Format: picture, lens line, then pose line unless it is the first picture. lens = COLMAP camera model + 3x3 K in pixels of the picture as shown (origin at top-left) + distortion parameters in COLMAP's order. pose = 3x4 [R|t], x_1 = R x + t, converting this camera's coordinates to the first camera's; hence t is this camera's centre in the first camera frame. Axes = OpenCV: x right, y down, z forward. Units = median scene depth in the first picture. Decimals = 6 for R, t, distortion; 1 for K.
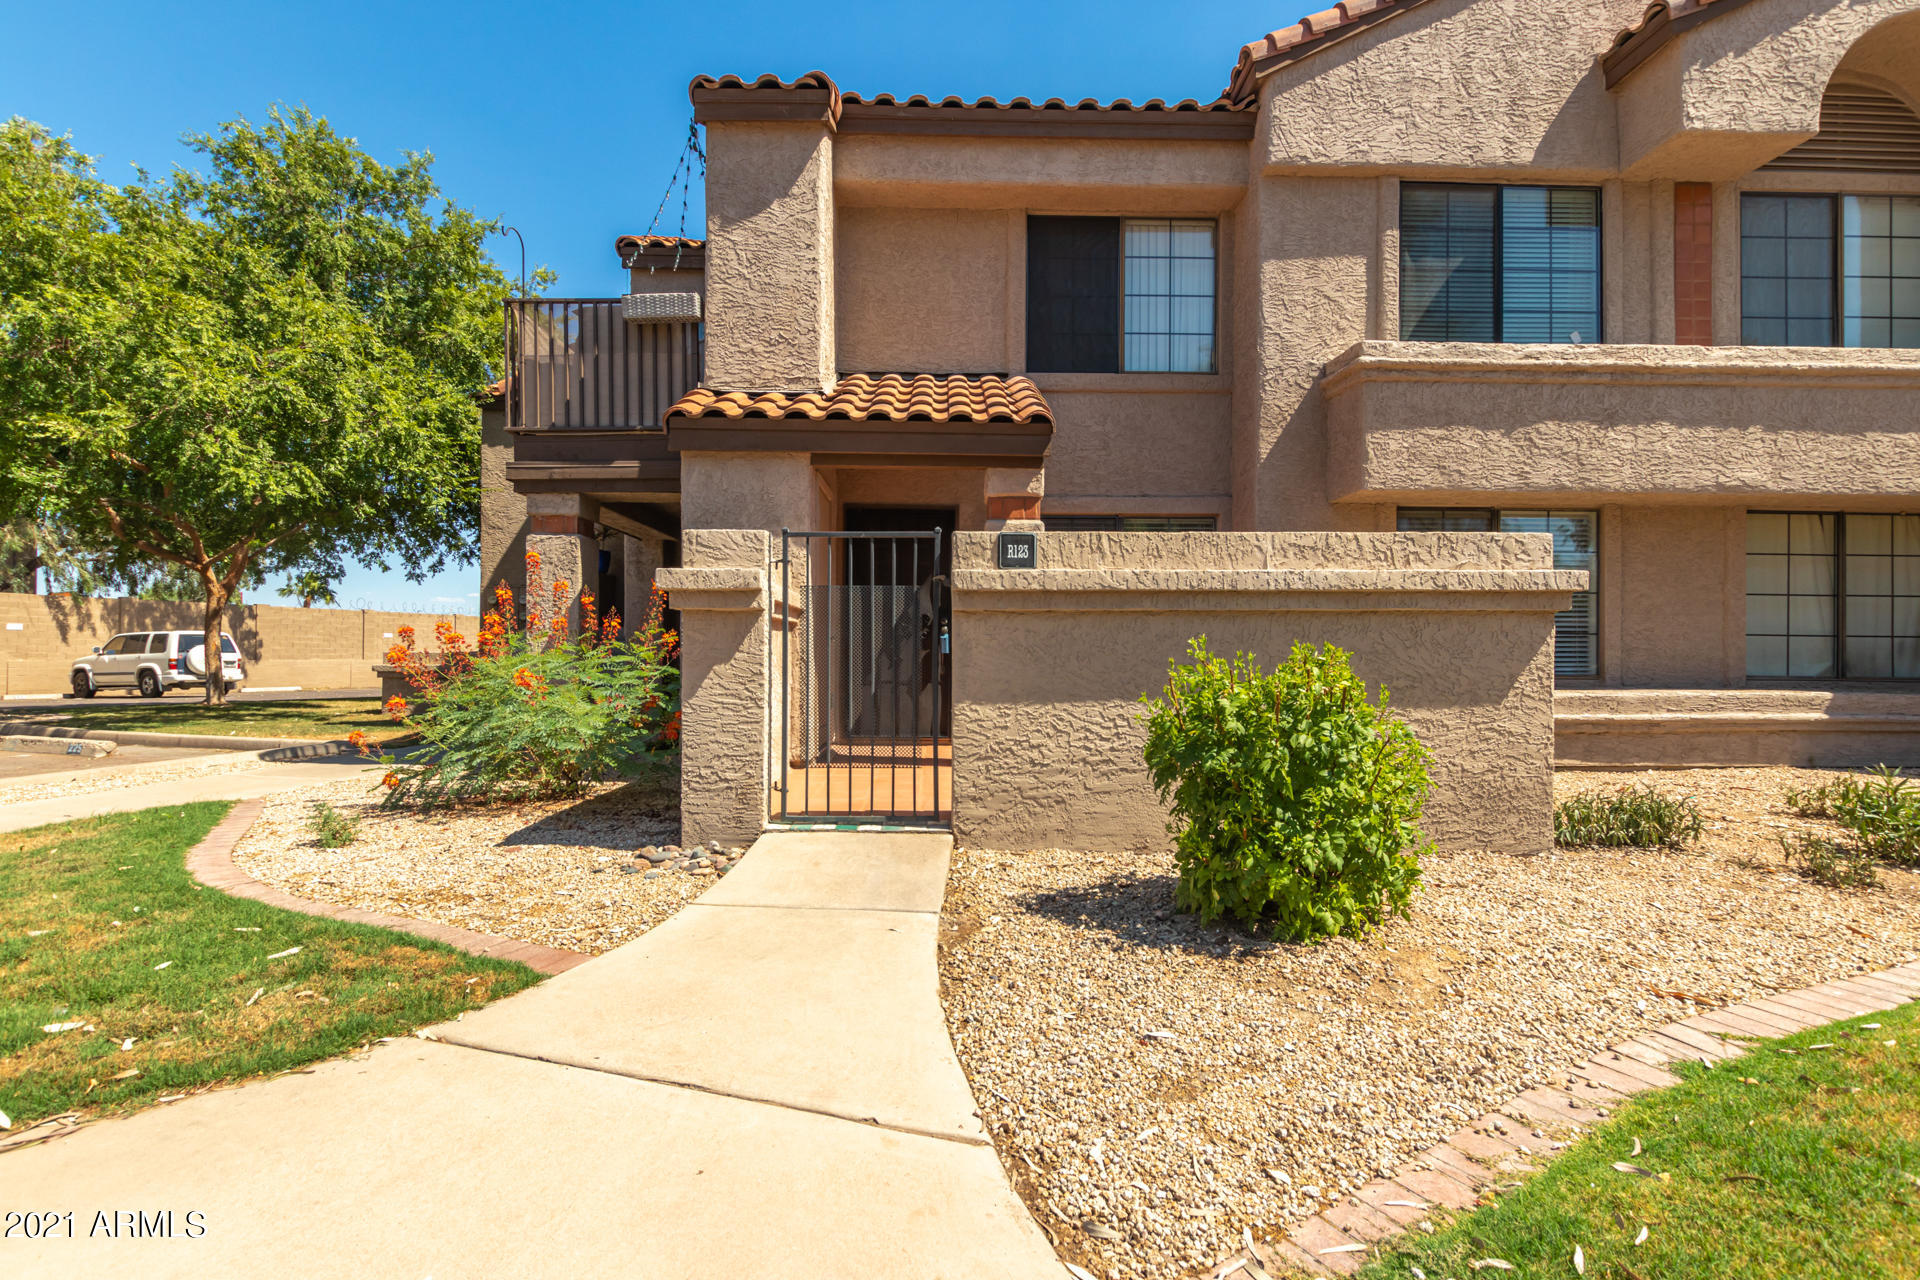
lens RADIAL K [[893.0, 0, 977.8], [0, 893.0, 644.4], [0, 0, 1]] dist [0.007199, -0.002738]
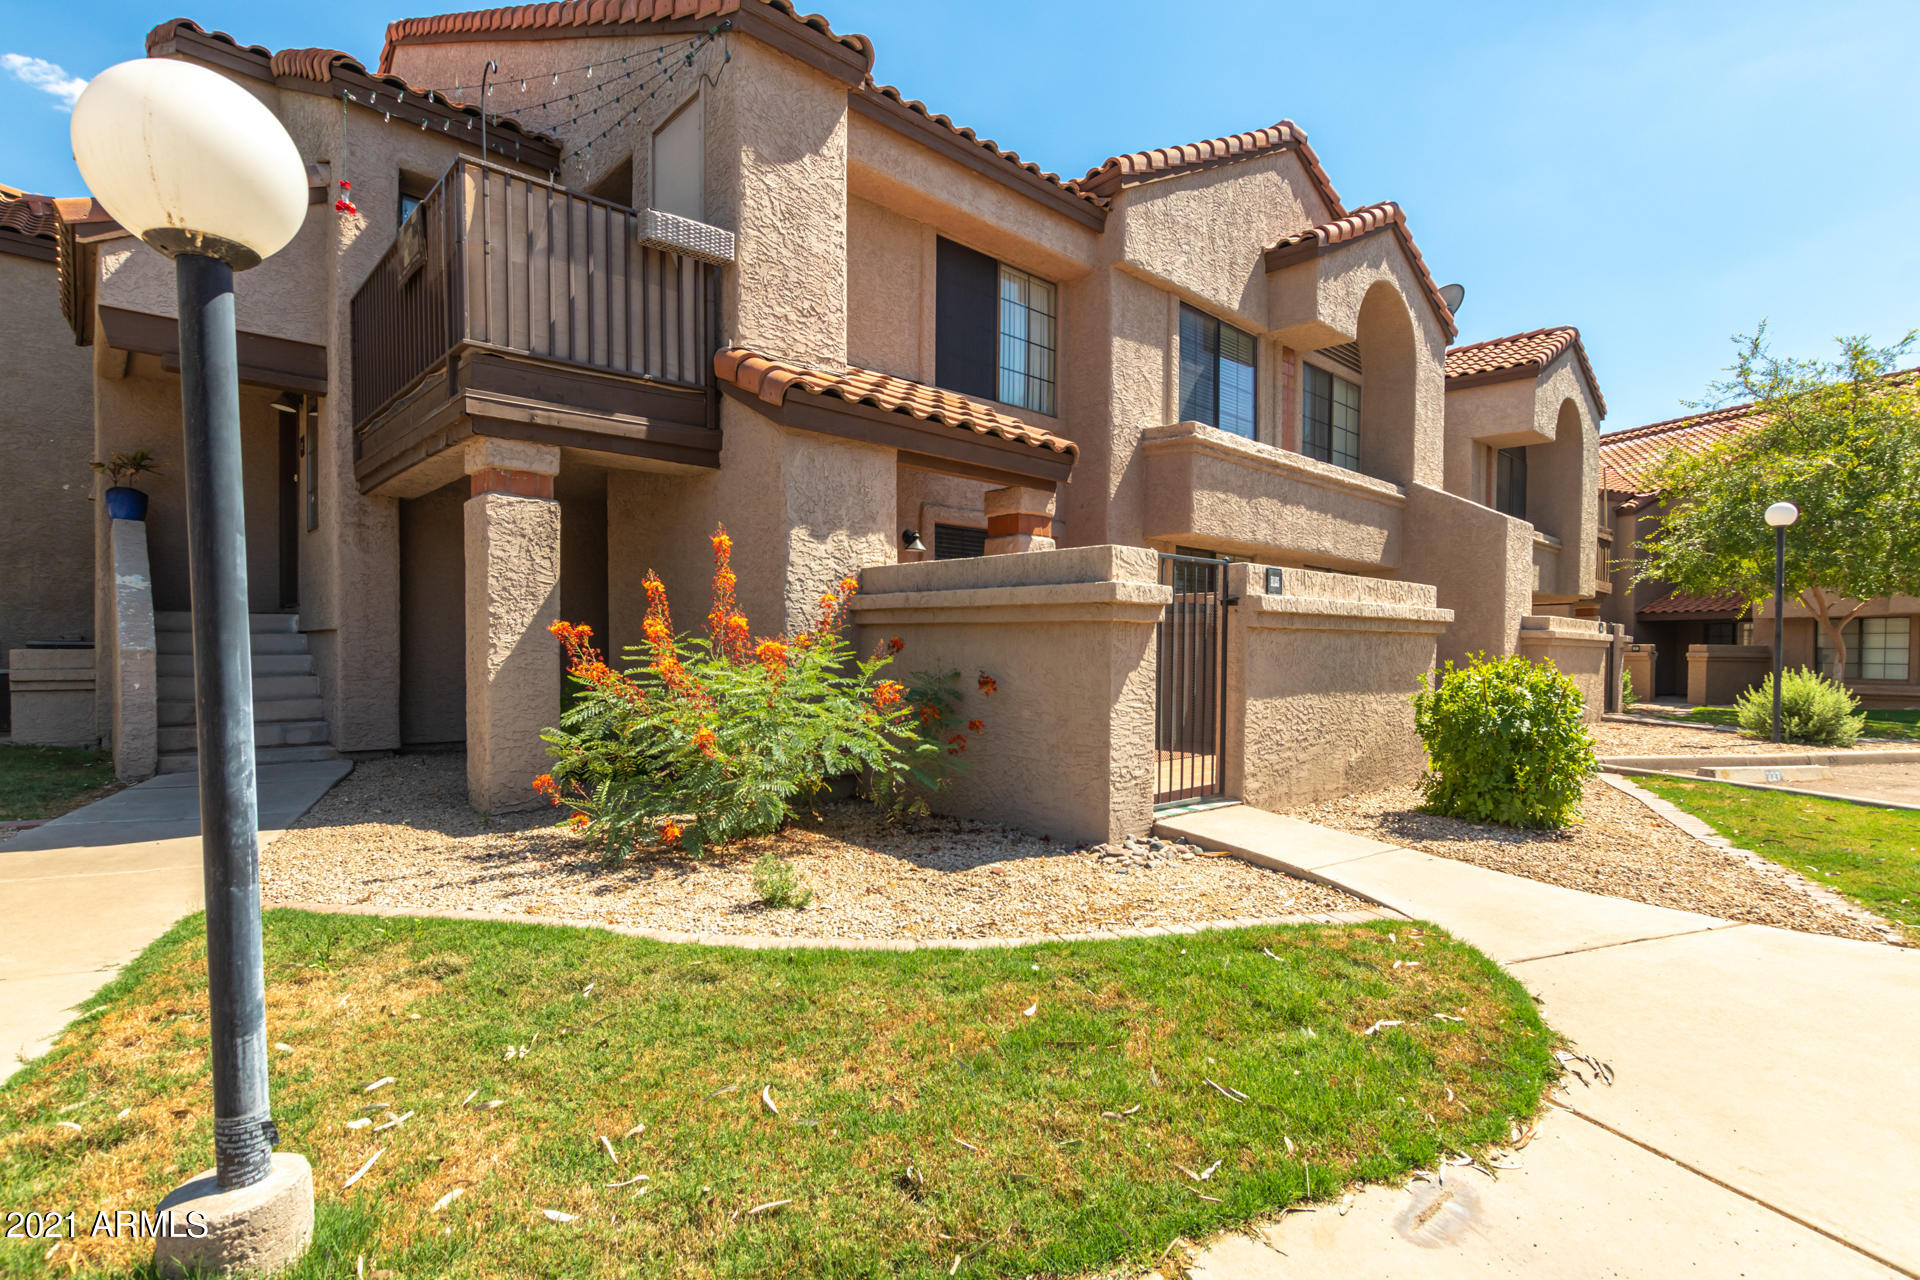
lens RADIAL K [[893.0, 0, 1009.4], [0, 893.0, 666.4], [0, 0, 1]] dist [0.007199, -0.002738]
pose [[0.751179, -0.009443, 0.660031, -0.662950], [-0.012777, 0.999502, 0.028841, -0.008337], [-0.659974, -0.030098, 0.750685, 0.168563]]
